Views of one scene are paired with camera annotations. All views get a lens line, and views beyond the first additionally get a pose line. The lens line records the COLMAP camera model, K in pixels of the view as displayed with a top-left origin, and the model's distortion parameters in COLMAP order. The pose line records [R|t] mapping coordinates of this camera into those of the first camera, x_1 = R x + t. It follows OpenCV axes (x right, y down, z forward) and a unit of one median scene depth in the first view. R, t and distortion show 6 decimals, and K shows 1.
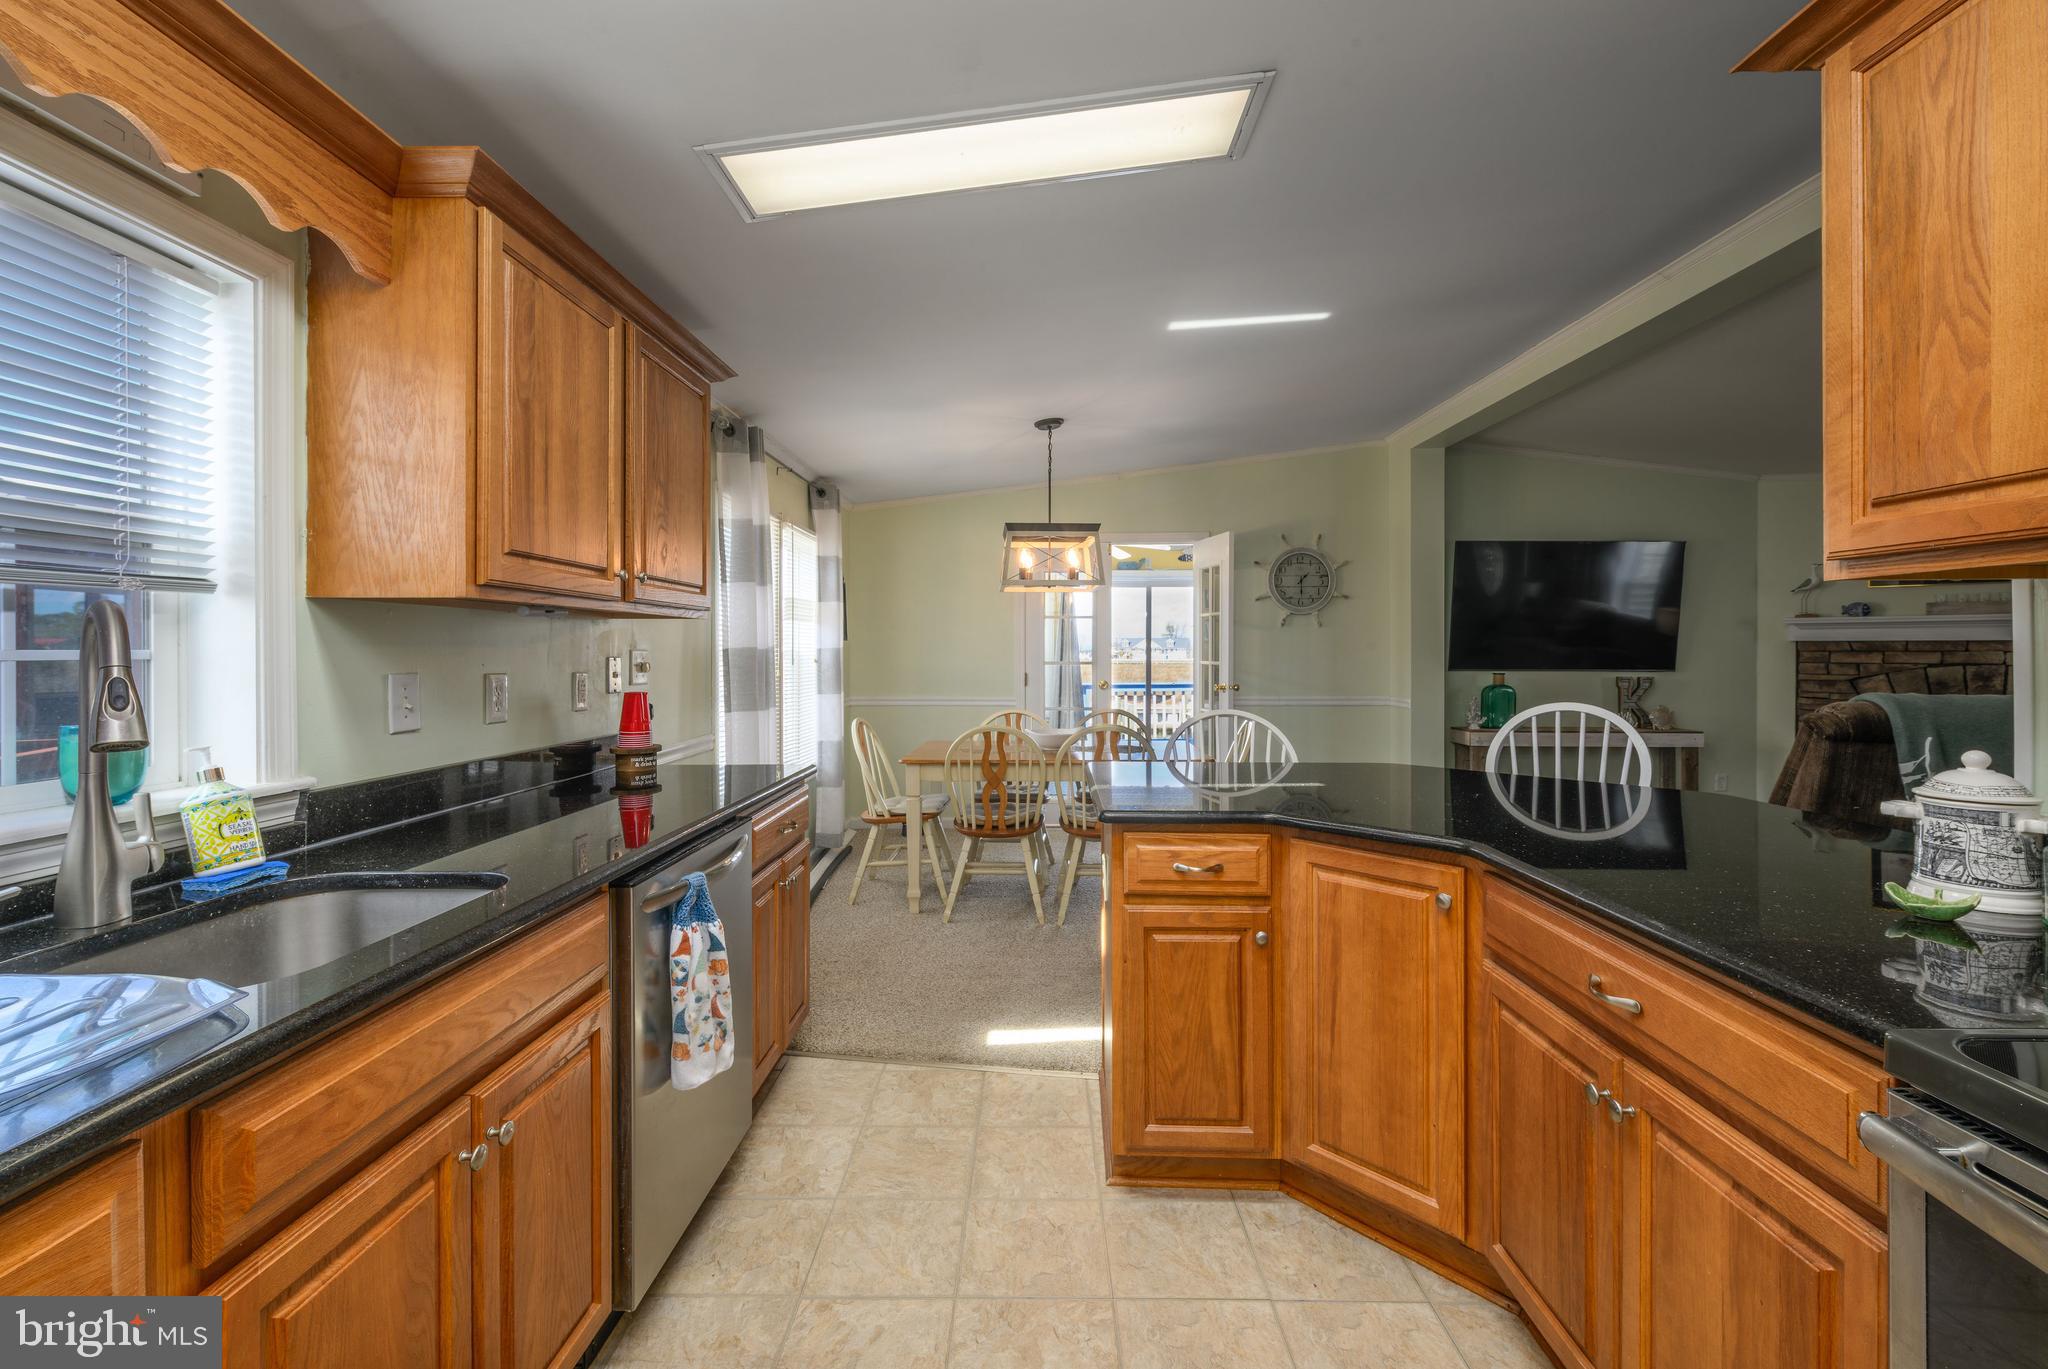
lens RADIAL K [[873.4, 0, 1024.4], [0, 873.4, 653.8], [0, 0, 1]] dist [-0.000321, -0.000073]
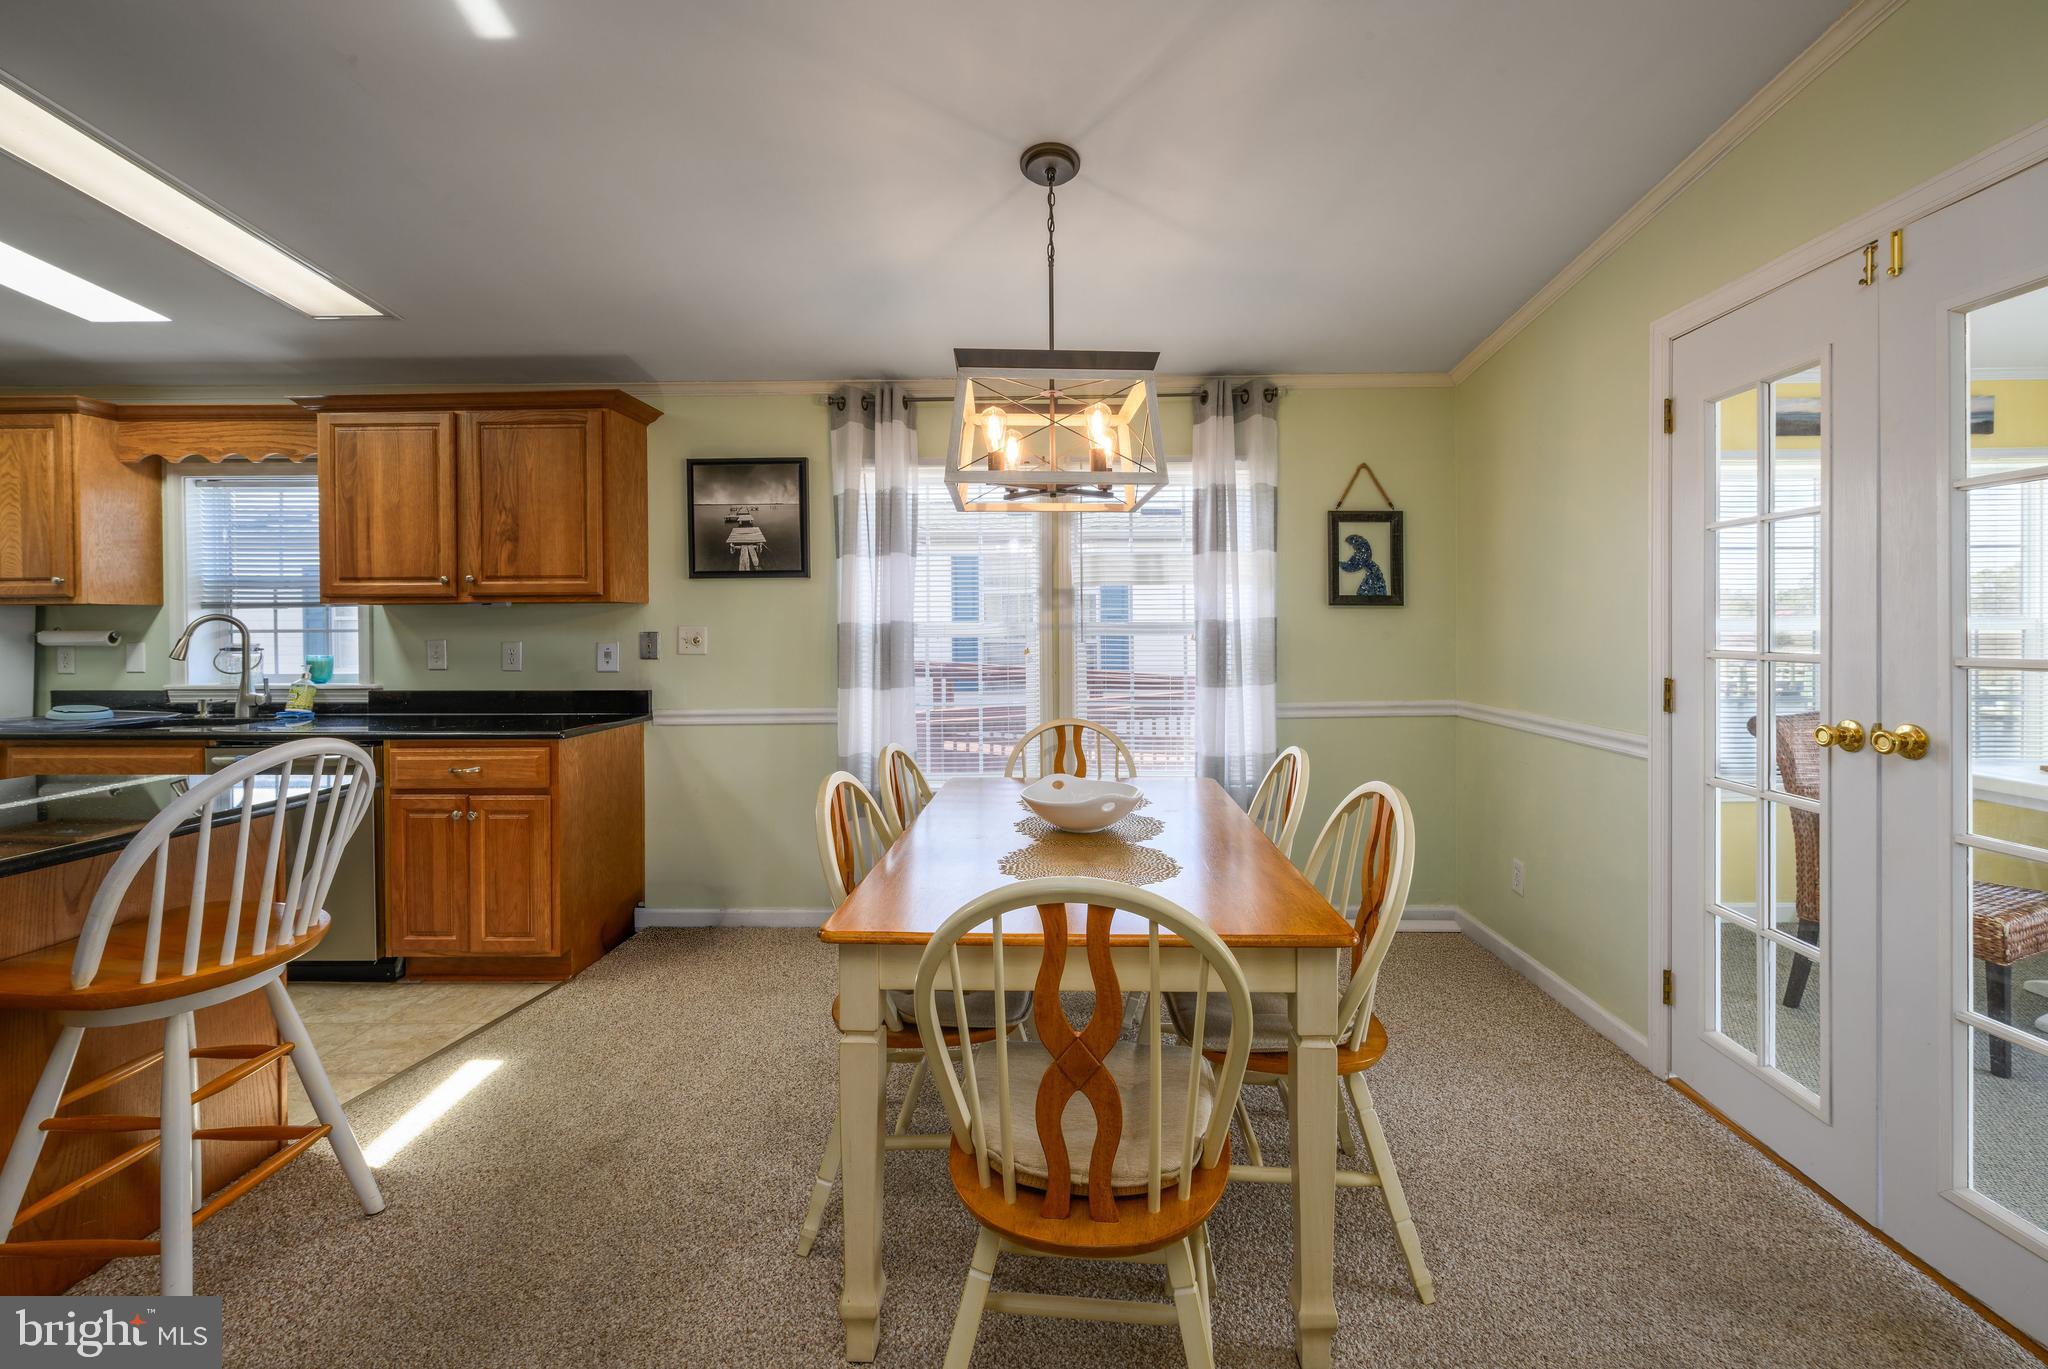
lens RADIAL K [[858.9, 0, 1045.8], [0, 858.9, 632.9], [0, 0, 1]] dist [-0.000369, -0.000711]
pose [[0.004847, 0.007695, -0.999959, 0.419145], [0.001042, 0.999970, 0.007700, -0.002511], [0.999988, -0.001079, 0.004839, 0.802178]]
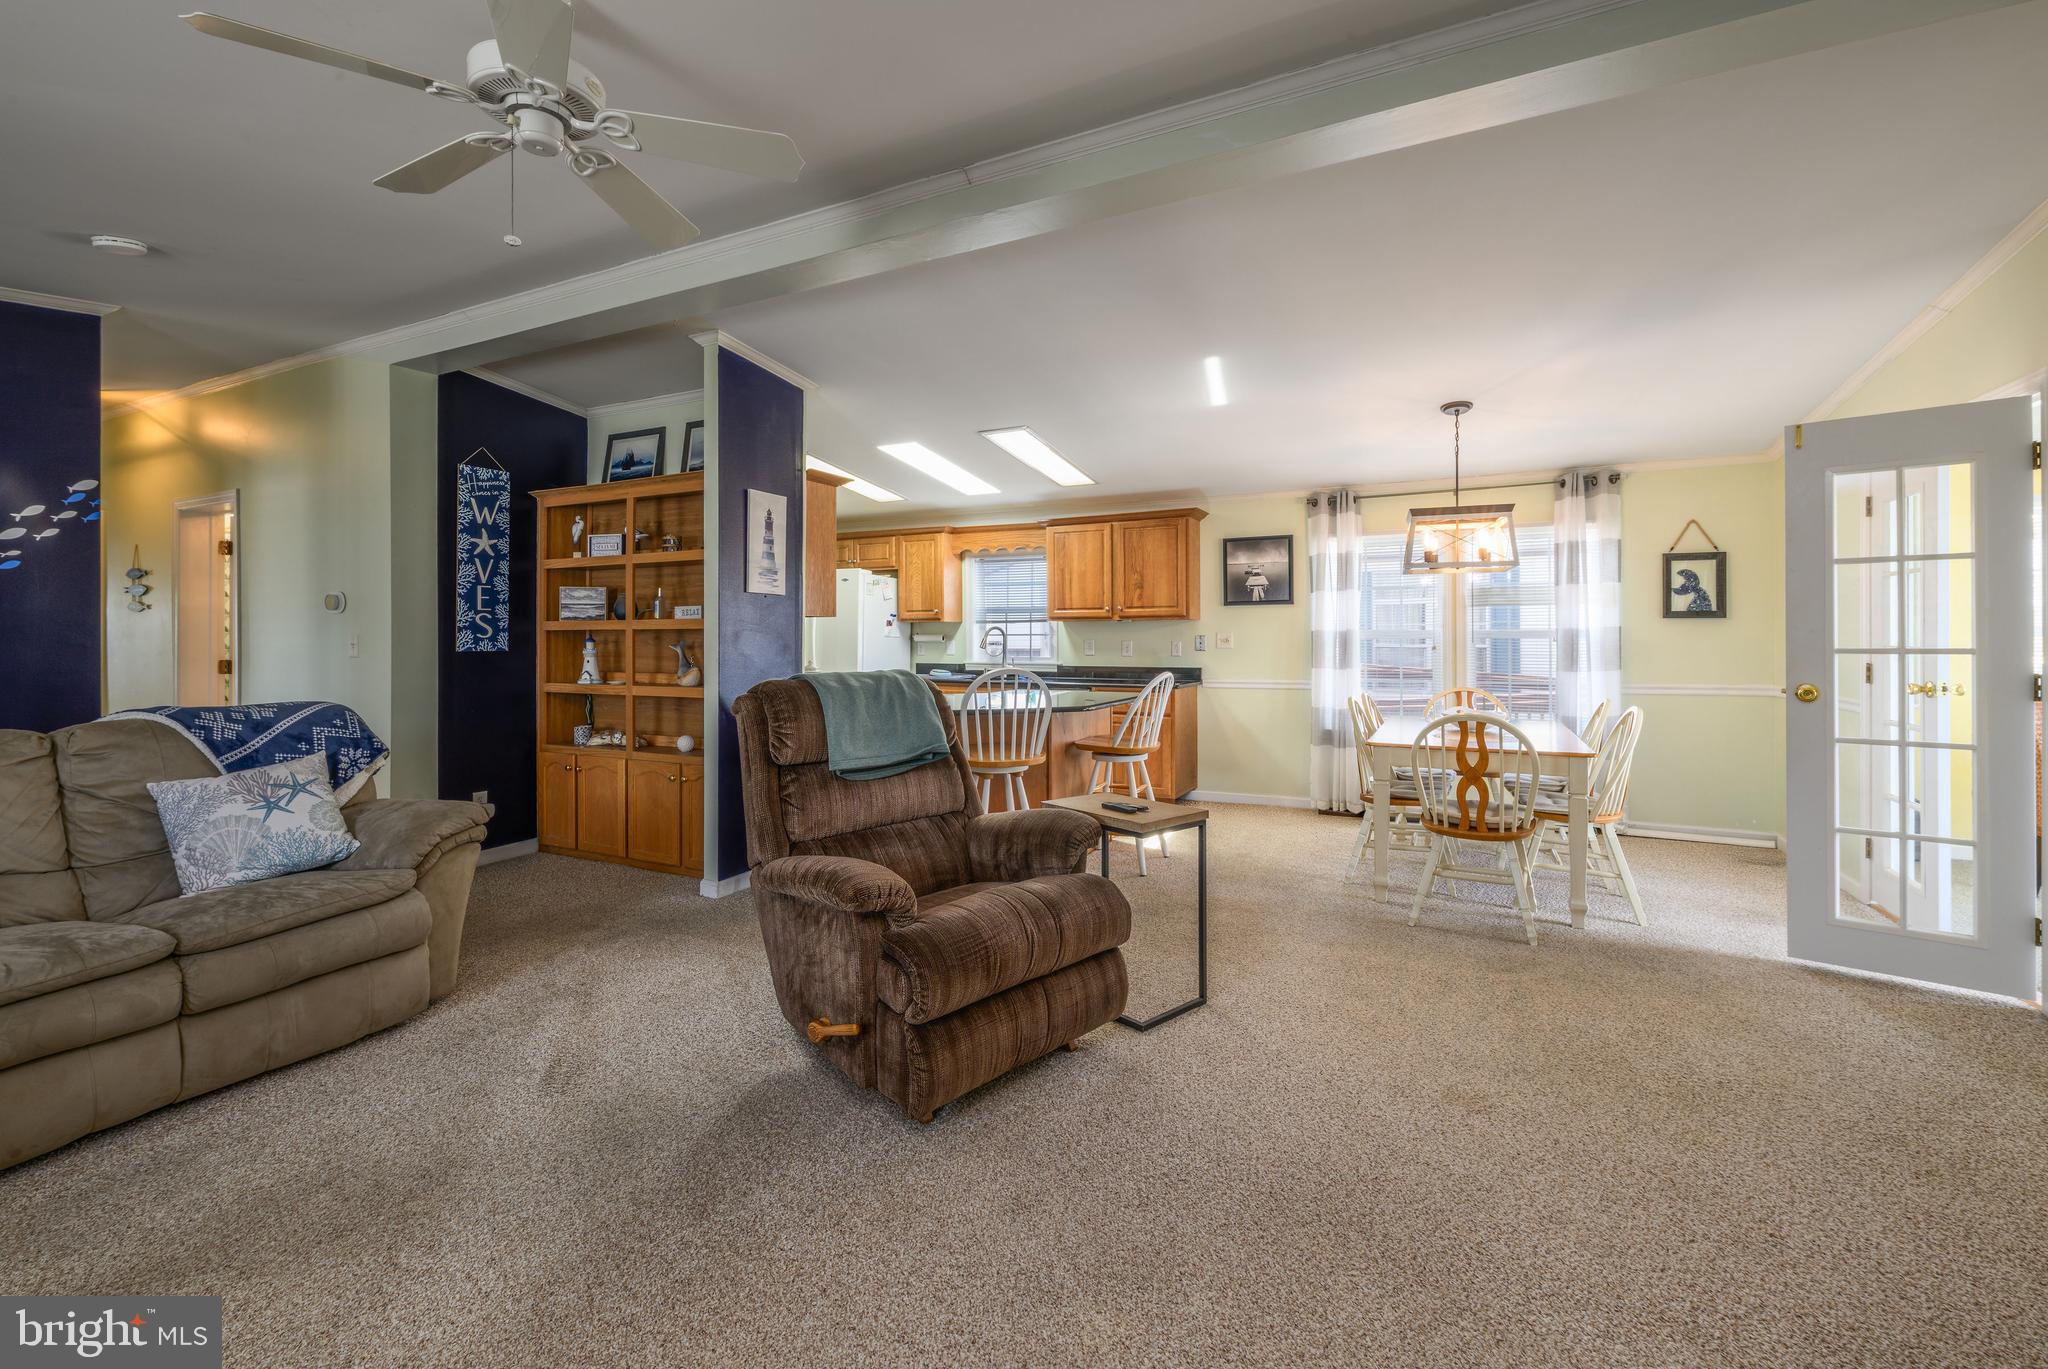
lens RADIAL K [[839.3, 0, 1029.3], [0, 839.3, 638.7], [0, 0, 1]] dist [-0.000764, -0.000229]
pose [[-0.422522, 0.006448, -0.906330, 0.906852], [0.000808, 0.999977, 0.006738, -0.002071], [0.906353, 0.002115, -0.422517, 0.776154]]
